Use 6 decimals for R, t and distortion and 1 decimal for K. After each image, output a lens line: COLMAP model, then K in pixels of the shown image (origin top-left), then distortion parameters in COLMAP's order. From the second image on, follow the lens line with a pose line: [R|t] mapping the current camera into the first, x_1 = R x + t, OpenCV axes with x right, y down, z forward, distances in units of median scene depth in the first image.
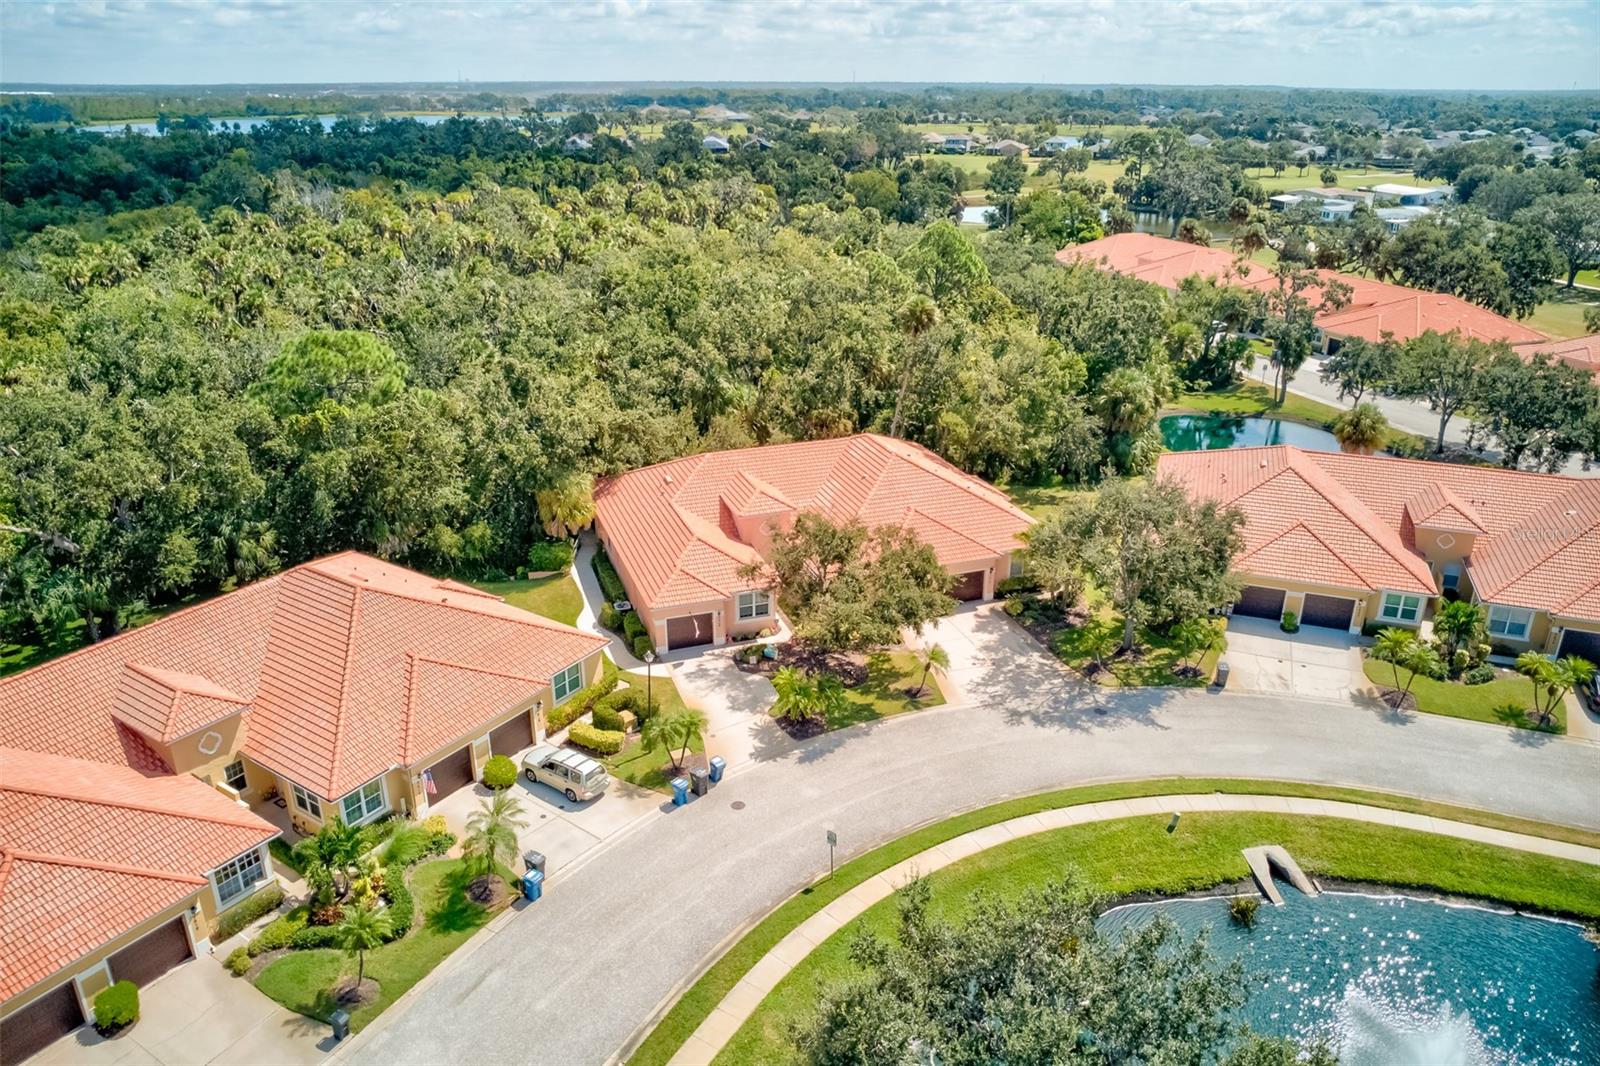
lens RADIAL K [[1147.4, 0, 800.0], [0, 1147.4, 533.0], [0, 0, 1]] dist [-0.033123, 0.004528]
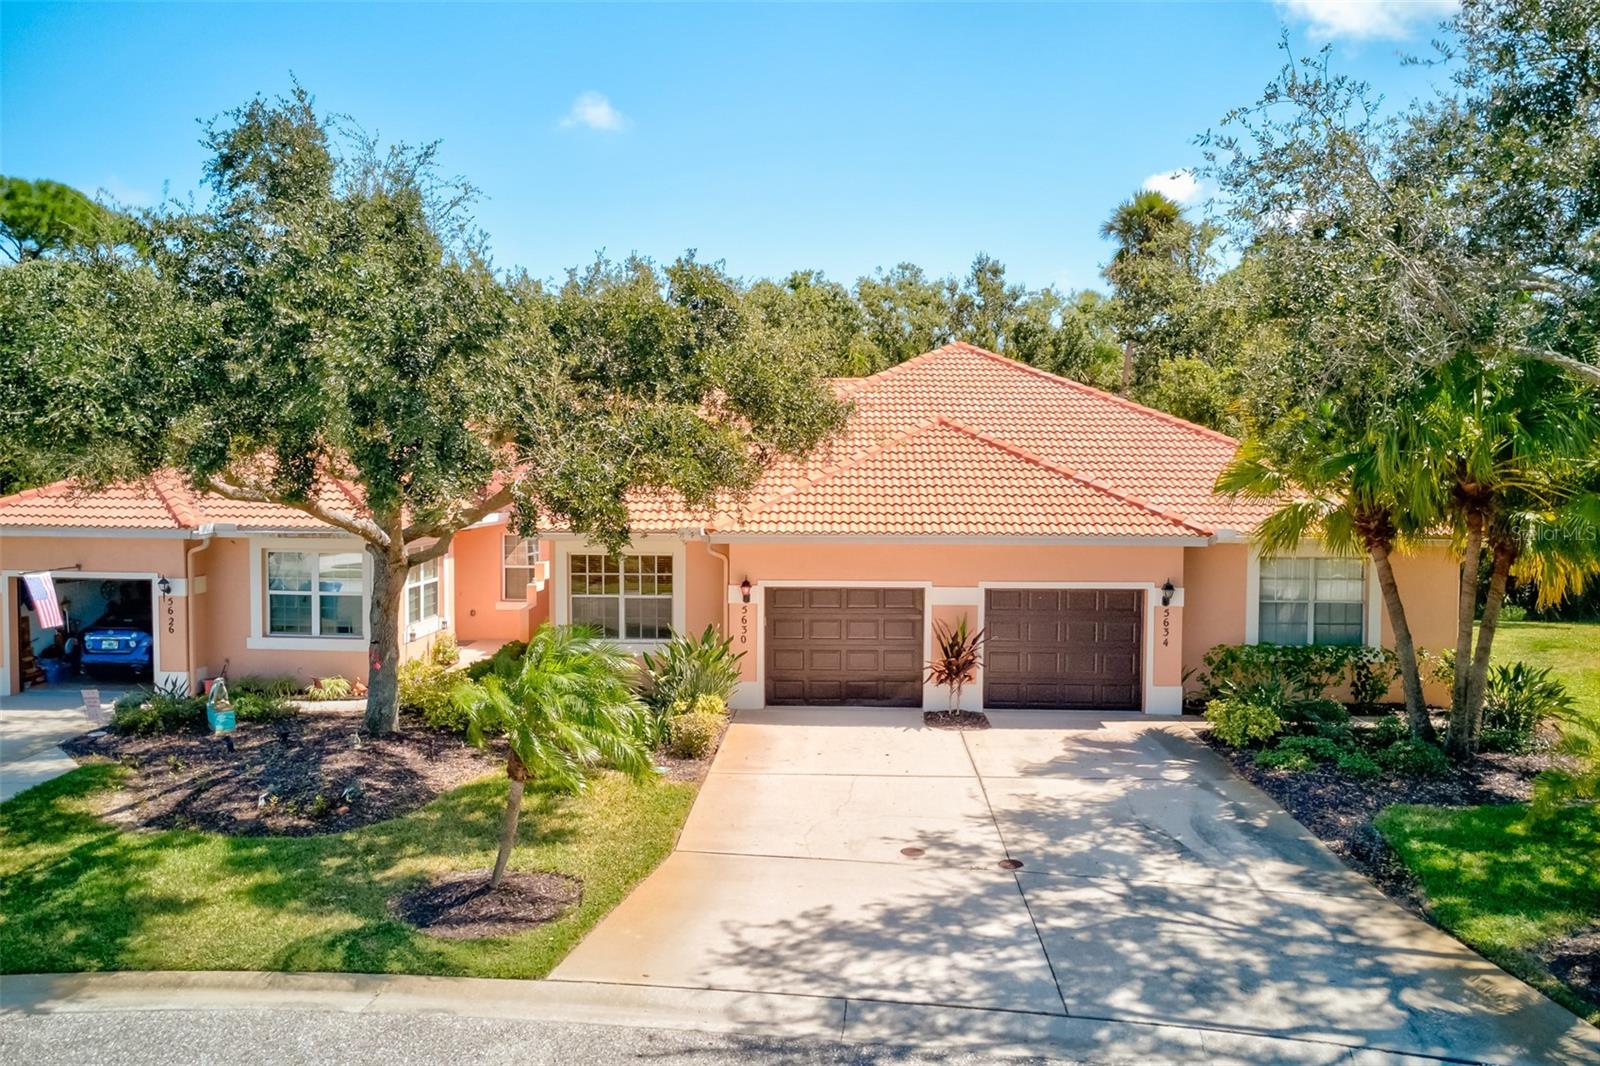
lens RADIAL K [[1116.3, 0, 800.0], [0, 1116.3, 533.0], [0, 0, 1]] dist [-0.050762, 0.029581]
pose [[0.921688, 0.017531, -0.387536, 0.206640], [-0.146118, 0.941095, -0.304942, 0.122928], [0.359362, 0.337687, 0.869957, 0.801565]]
